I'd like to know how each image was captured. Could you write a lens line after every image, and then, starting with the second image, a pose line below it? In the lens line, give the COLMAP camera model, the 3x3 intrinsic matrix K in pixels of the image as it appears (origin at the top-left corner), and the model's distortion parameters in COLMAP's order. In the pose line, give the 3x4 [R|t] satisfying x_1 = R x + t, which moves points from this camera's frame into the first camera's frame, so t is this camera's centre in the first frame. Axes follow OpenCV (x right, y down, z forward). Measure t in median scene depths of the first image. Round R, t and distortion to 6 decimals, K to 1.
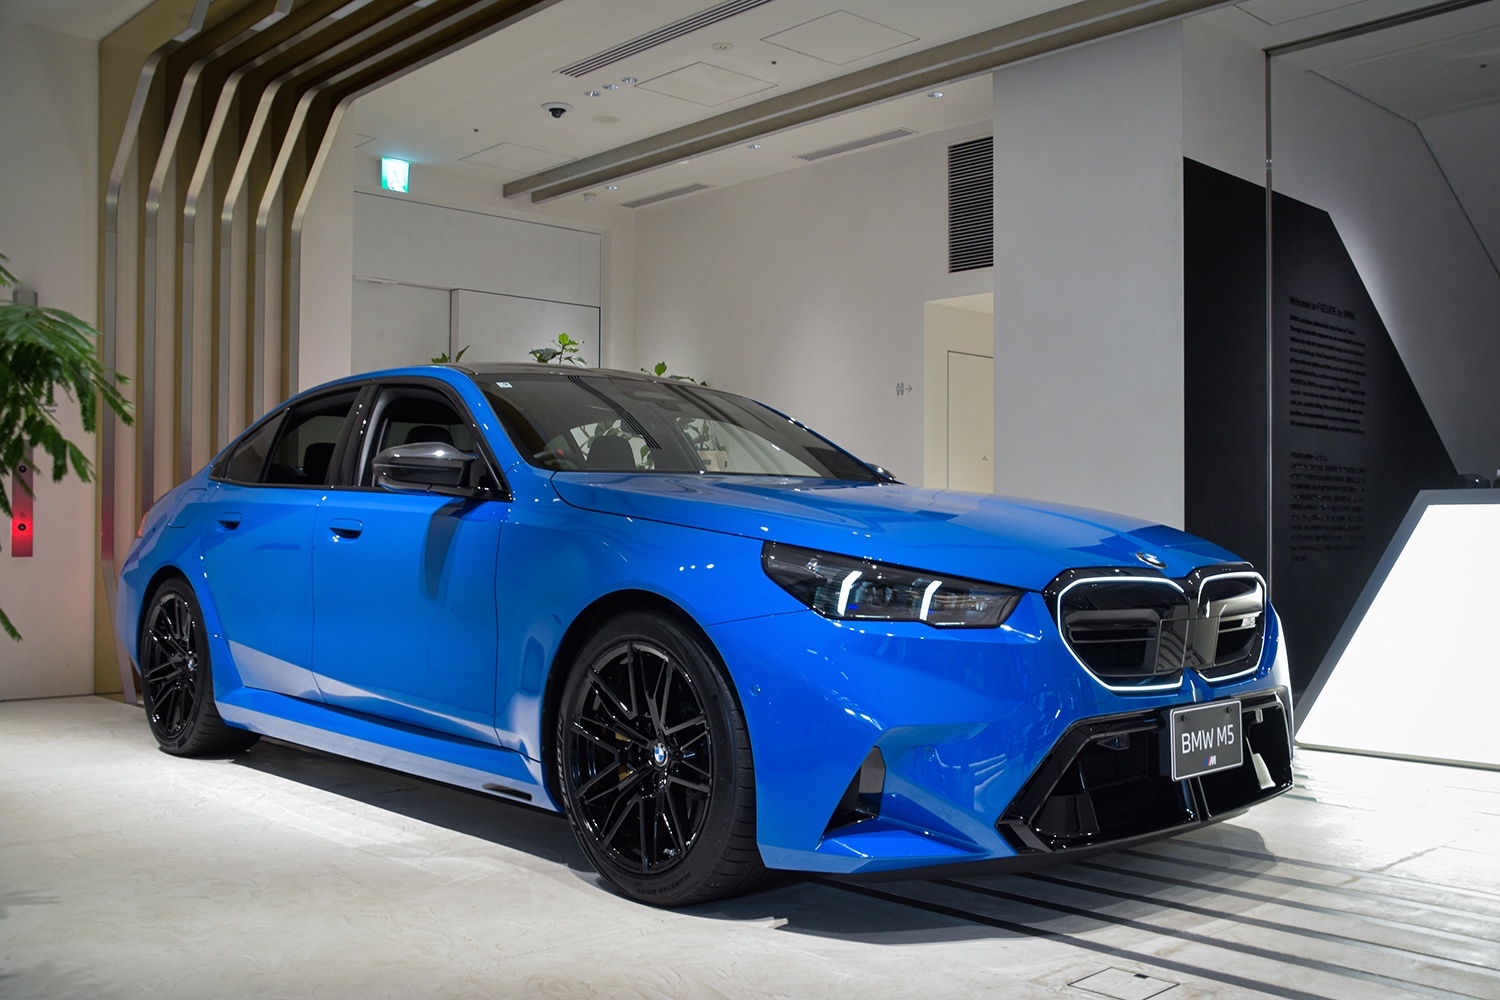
lens RADIAL K [[1352.2, 0, 750.0], [0, 1352.2, 500.0], [0, 0, 1]] dist [-0.058801, 0.000139]
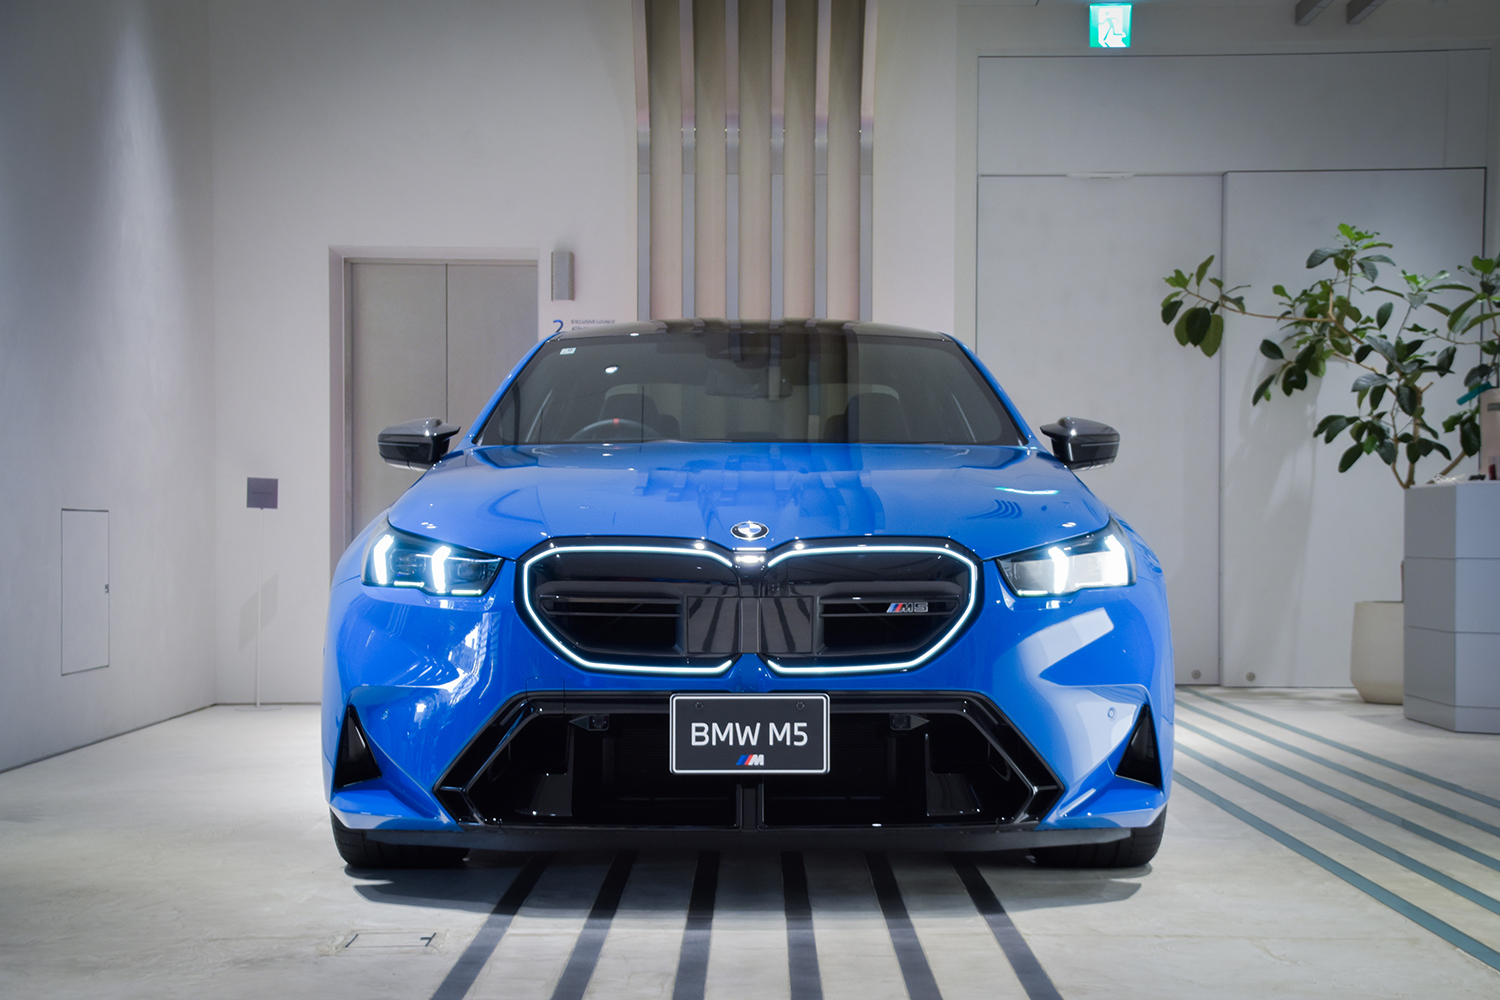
lens RADIAL K [[2302.8, 0, 750.0], [0, 2302.8, 500.0], [0, 0, 1]] dist [0.016195, 0.058526]
pose [[0.729658, -0.017974, -0.683576, 1.373655], [0.022454, 0.999745, -0.002319, 0.028765], [0.683443, -0.013657, 0.729876, -0.094786]]
